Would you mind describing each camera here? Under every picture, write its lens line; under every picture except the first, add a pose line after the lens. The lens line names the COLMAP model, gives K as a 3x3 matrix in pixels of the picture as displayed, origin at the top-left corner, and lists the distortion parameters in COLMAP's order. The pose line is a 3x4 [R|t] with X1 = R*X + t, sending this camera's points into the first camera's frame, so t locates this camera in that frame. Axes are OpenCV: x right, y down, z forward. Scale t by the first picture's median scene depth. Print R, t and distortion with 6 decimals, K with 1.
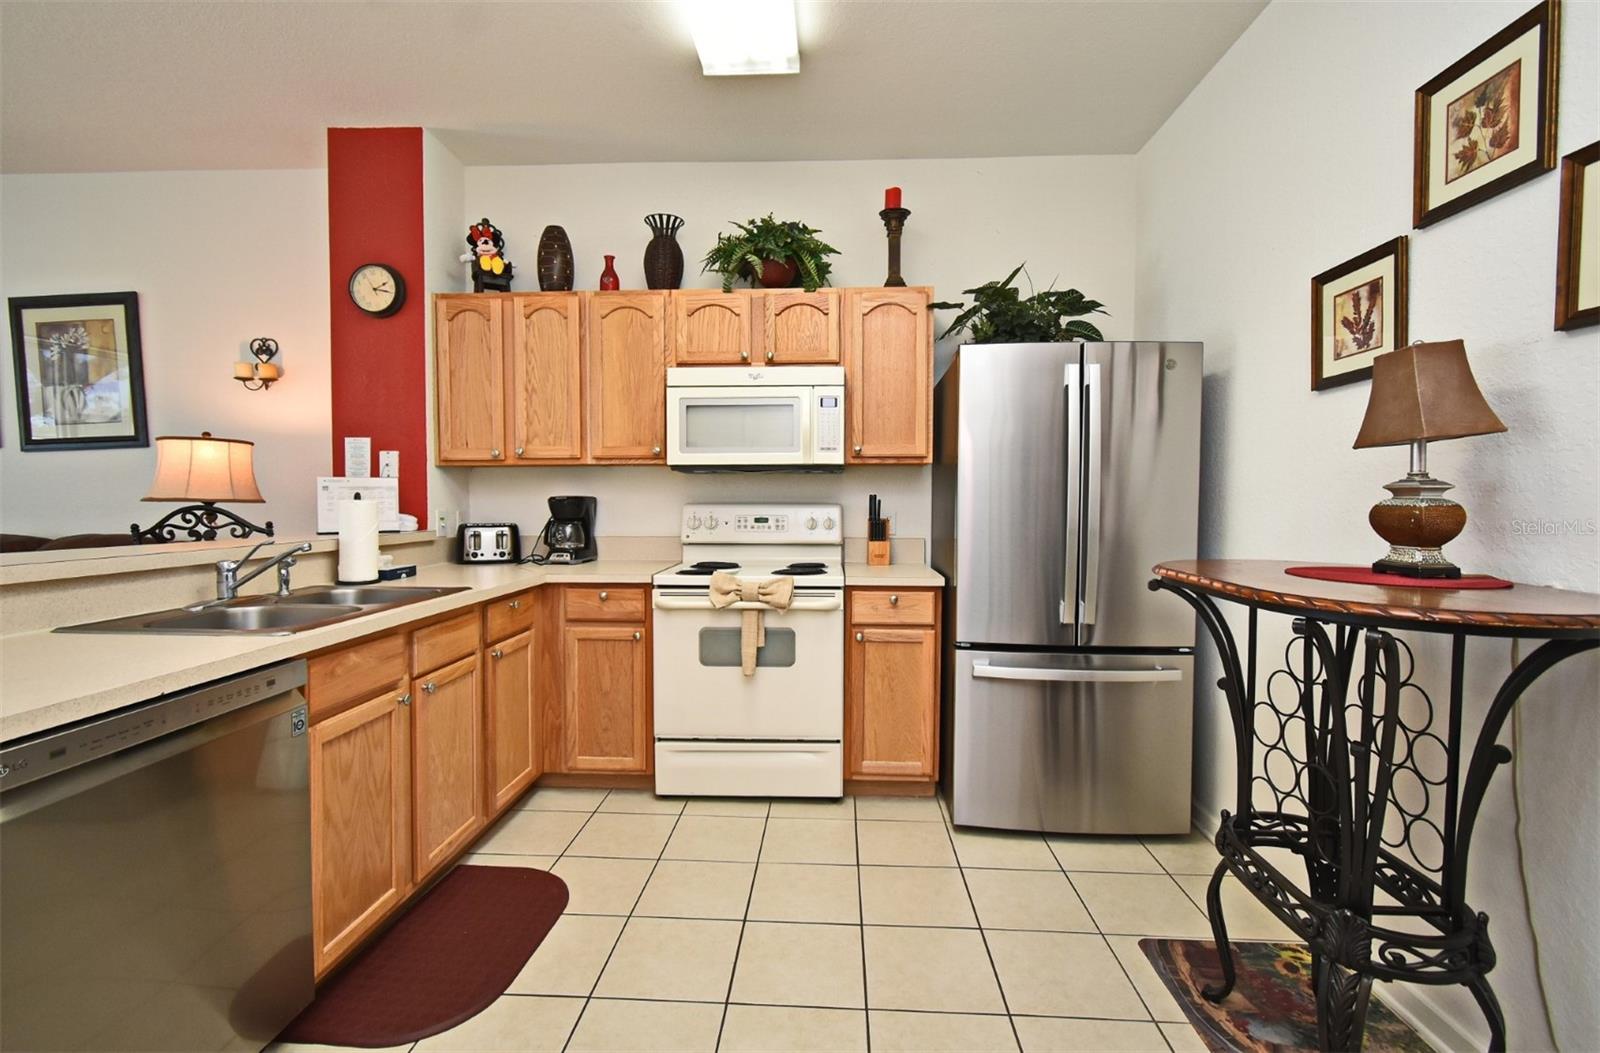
lens RADIAL K [[706.3, 0, 800.5], [0, 706.3, 520.7], [0, 0, 1]] dist [0.008050, -0.003057]
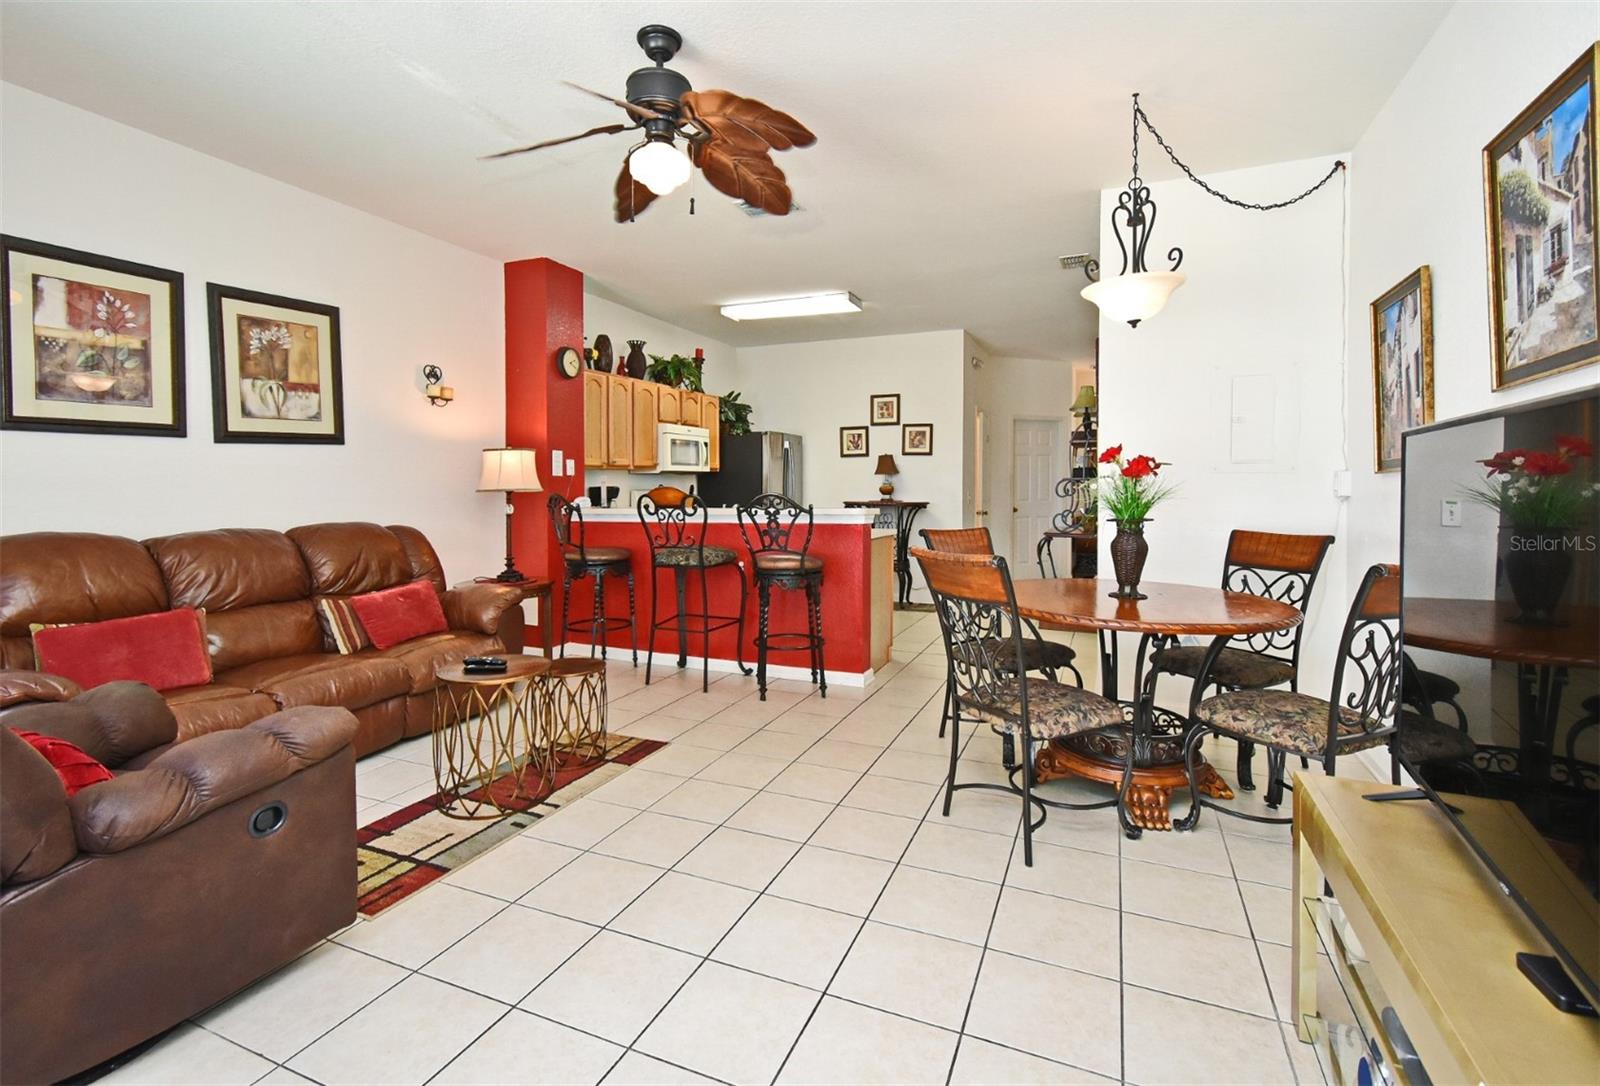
lens RADIAL K [[745.6, 0, 813.9], [0, 745.6, 487.2], [0, 0, 1]] dist [0.011759, -0.001265]
pose [[0.328506, -0.005466, 0.944486, -4.002844], [0.036732, 0.999301, -0.006993, -0.002688], [-0.943787, 0.036990, 0.328477, -0.206391]]
